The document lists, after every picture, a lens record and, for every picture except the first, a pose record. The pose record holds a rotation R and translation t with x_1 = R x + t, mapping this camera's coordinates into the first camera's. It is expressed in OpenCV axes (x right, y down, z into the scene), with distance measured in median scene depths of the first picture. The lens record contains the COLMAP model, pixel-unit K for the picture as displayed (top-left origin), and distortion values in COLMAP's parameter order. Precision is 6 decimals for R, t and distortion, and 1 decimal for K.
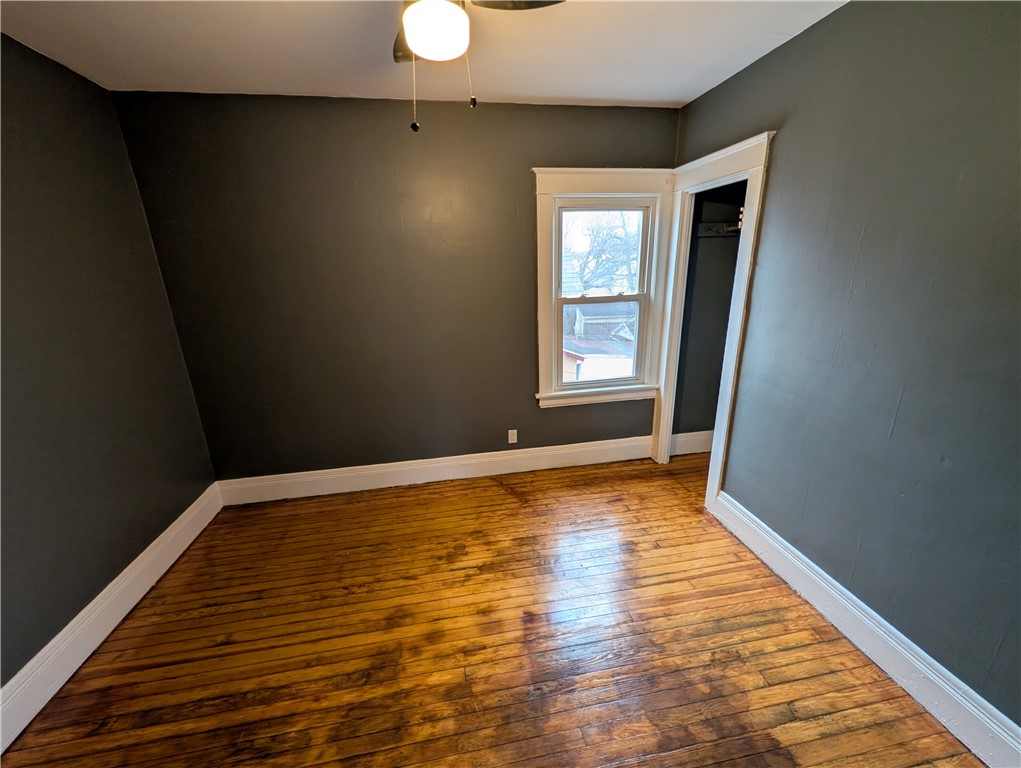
lens RADIAL K [[392.8, 0, 509.1], [0, 392.8, 383.4], [0, 0, 1]] dist [0.001036, -0.000054]
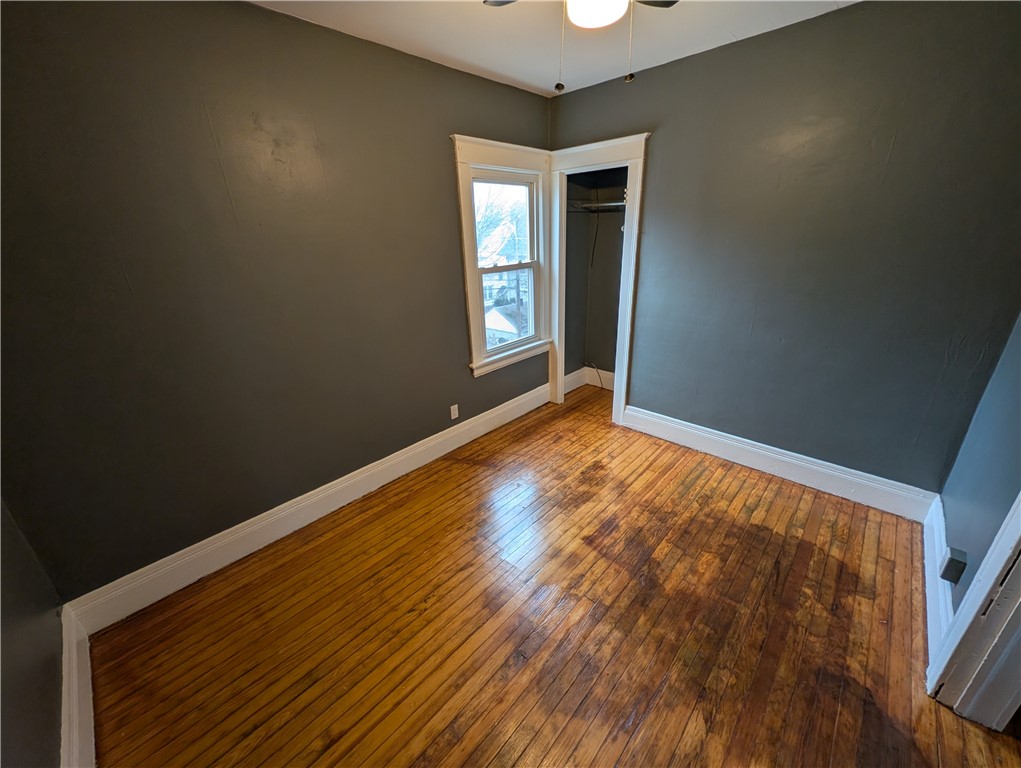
lens RADIAL K [[392.8, 0, 509.1], [0, 392.8, 383.4], [0, 0, 1]] dist [0.001036, -0.000054]
pose [[0.801570, -0.216142, 0.557466, -0.497202], [0.187050, 0.976223, 0.109548, -0.021815], [-0.567889, 0.016464, 0.822941, 0.120286]]
